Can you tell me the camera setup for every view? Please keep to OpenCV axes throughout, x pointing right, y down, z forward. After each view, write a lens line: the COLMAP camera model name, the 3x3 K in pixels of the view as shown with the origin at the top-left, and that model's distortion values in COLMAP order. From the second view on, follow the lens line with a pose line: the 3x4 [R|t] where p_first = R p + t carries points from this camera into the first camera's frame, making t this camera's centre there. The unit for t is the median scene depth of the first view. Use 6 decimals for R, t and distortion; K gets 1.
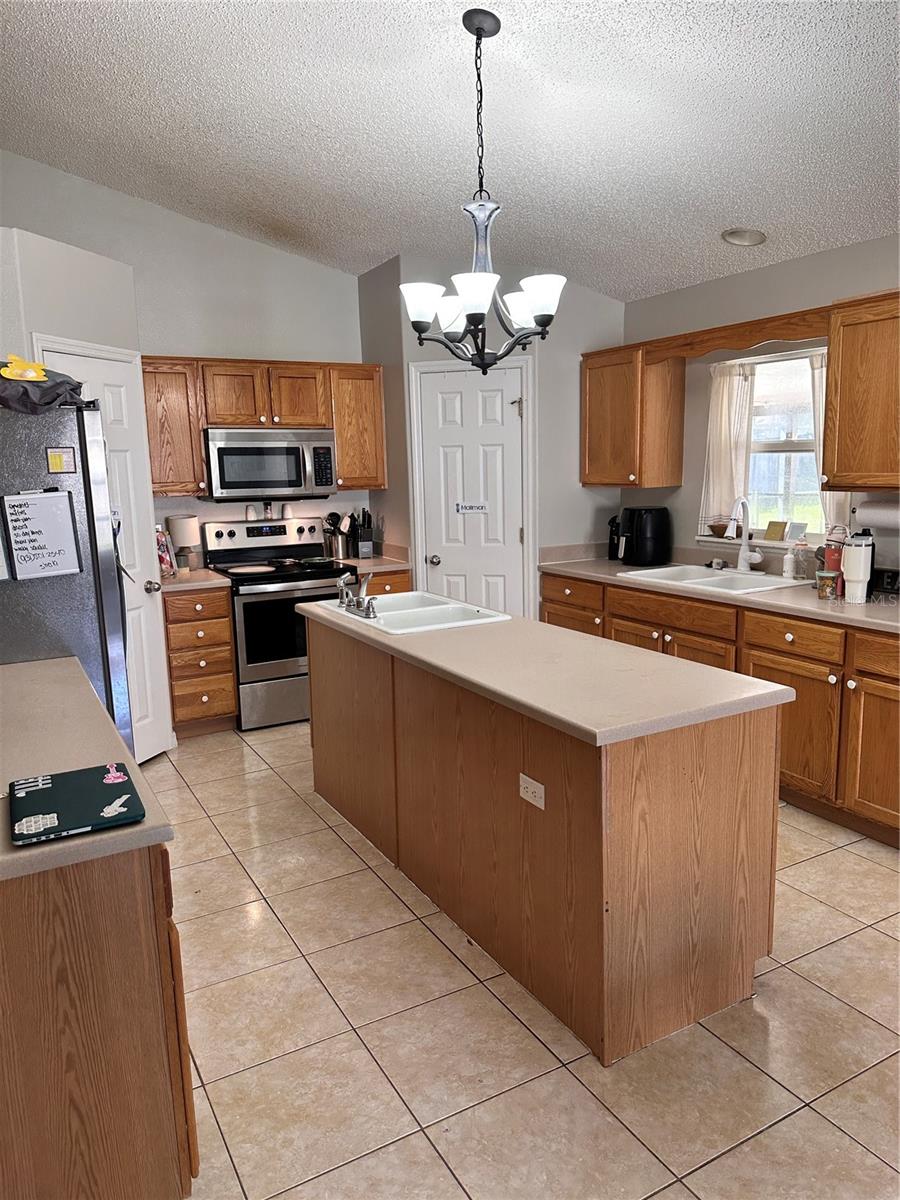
lens RADIAL K [[845.7, 0, 450.0], [0, 845.7, 600.0], [0, 0, 1]] dist [0.123459, -0.173683]
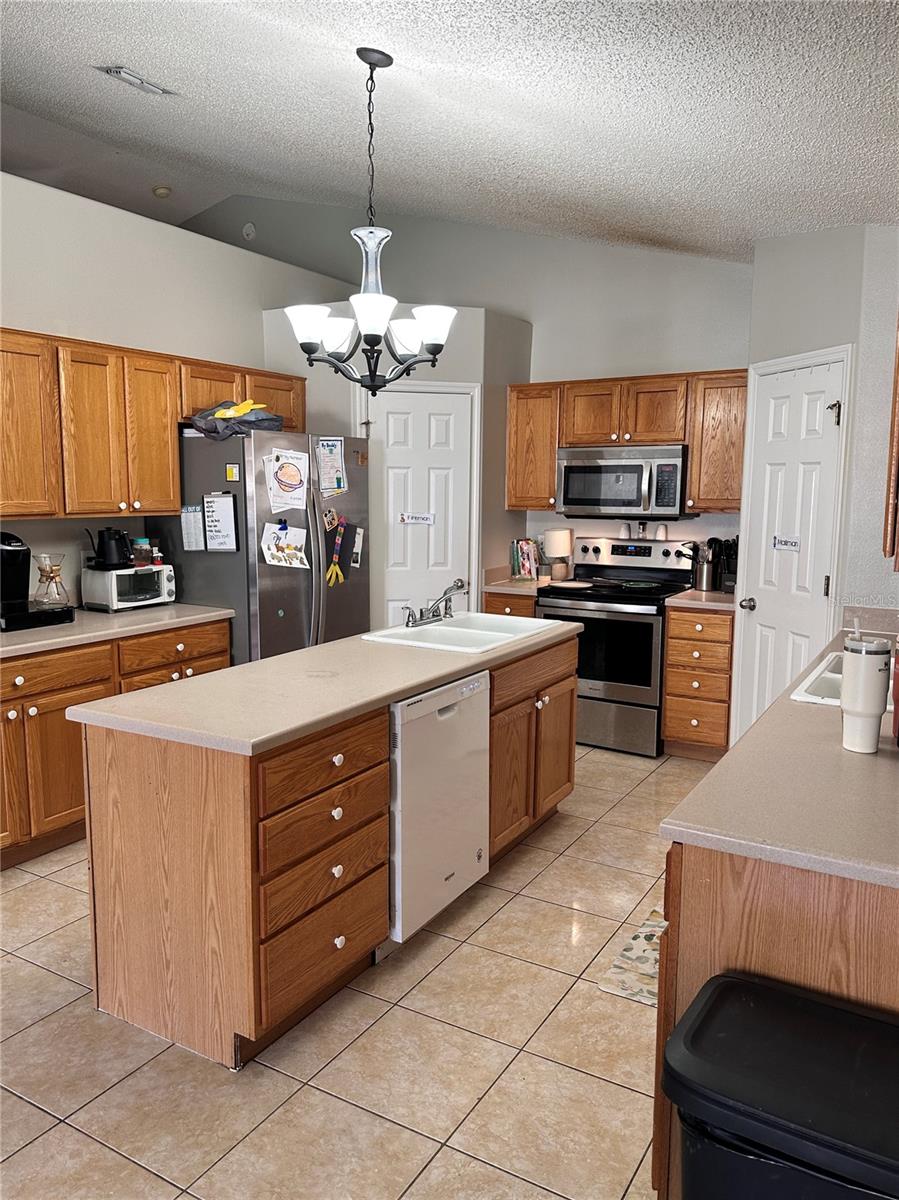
lens RADIAL K [[888.5, 0, 446.6], [0, 888.5, 603.3], [0, 0, 1]] dist [0.138259, -0.210248]
pose [[0.488863, 0.144274, -0.860347, 0.720813], [-0.162725, 0.984001, 0.072547, -0.078007], [0.857049, 0.104534, 0.504519, 0.391428]]
